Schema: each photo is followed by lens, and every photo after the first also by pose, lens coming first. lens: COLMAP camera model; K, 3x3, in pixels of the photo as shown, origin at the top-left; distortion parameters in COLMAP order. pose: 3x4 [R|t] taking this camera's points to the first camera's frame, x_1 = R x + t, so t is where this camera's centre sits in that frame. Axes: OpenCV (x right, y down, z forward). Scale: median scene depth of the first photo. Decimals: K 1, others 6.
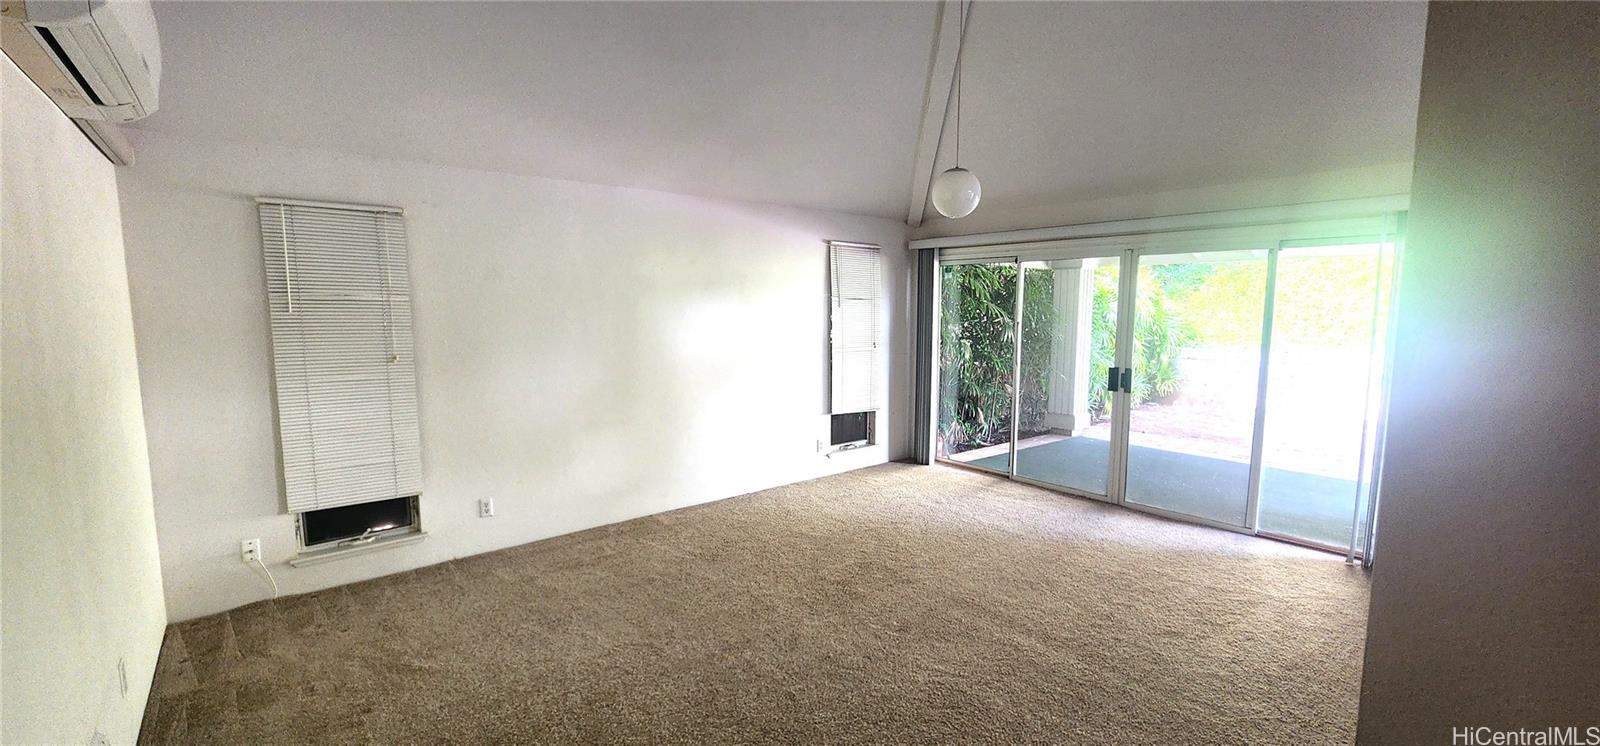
lens RADIAL K [[657.1, 0, 785.3], [0, 657.1, 378.7], [0, 0, 1]] dist [-0.002621, 0.000741]
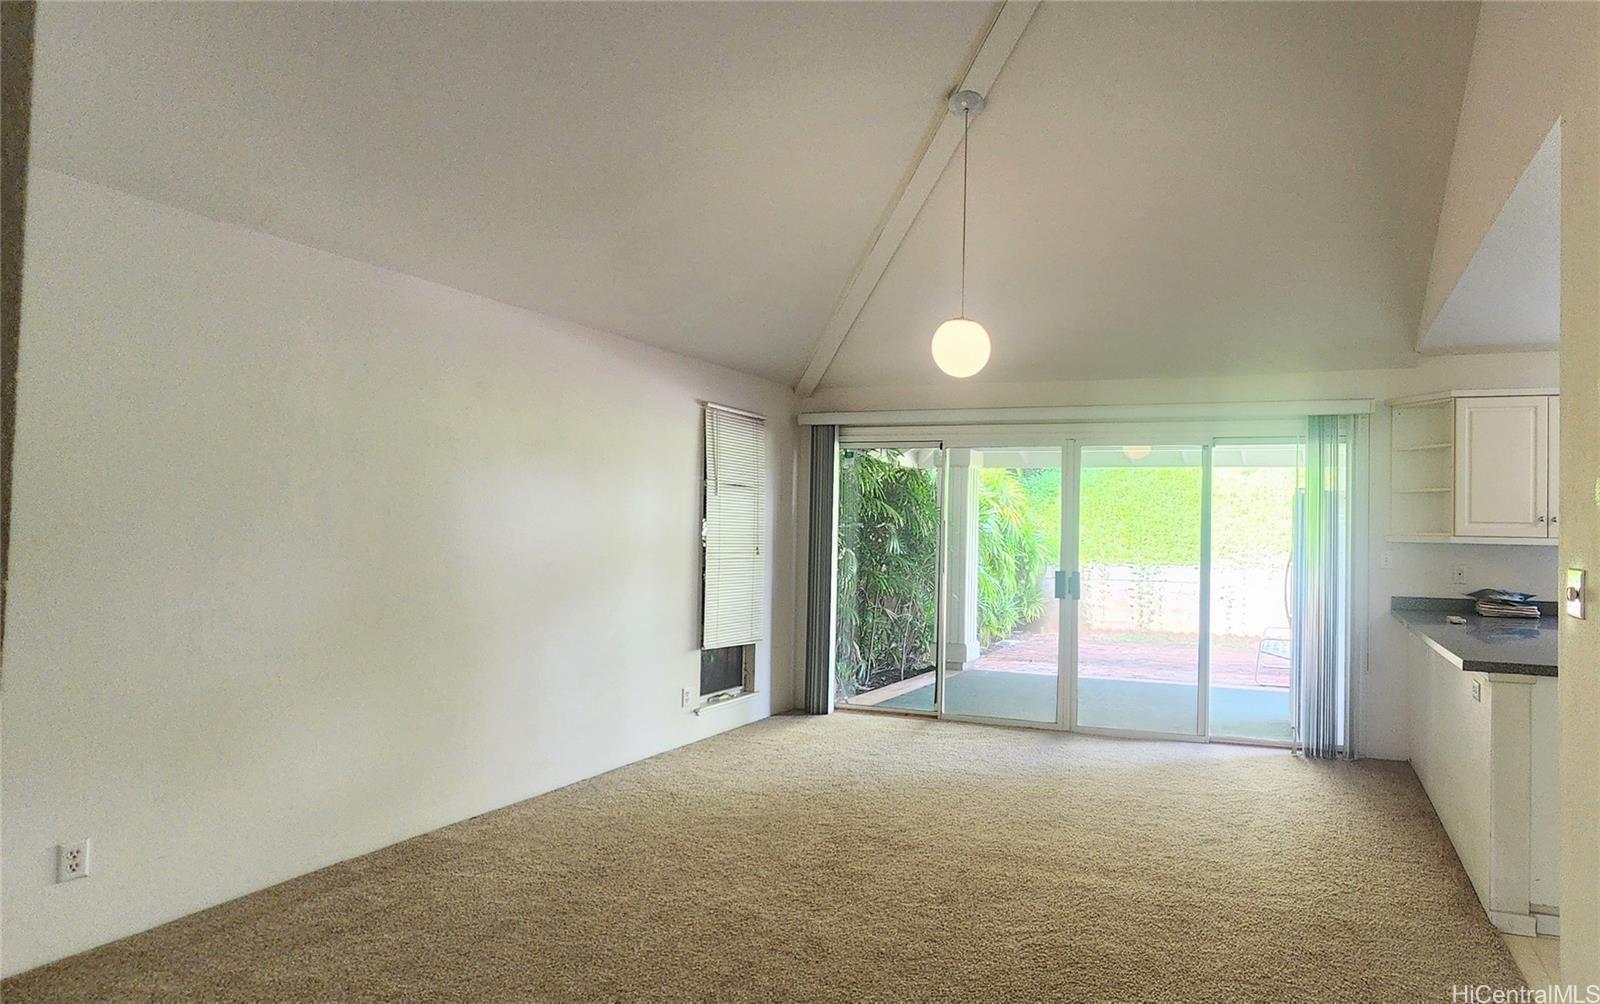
lens RADIAL K [[893.9, 0, 1006.1], [0, 893.9, 511.3], [0, 0, 1]] dist [0.000974, -0.000663]
pose [[0.839648, 0.027799, 0.542419, -0.200360], [0.043104, 0.992129, -0.117570, 0.039310], [-0.541418, 0.122097, 0.831840, 0.036728]]
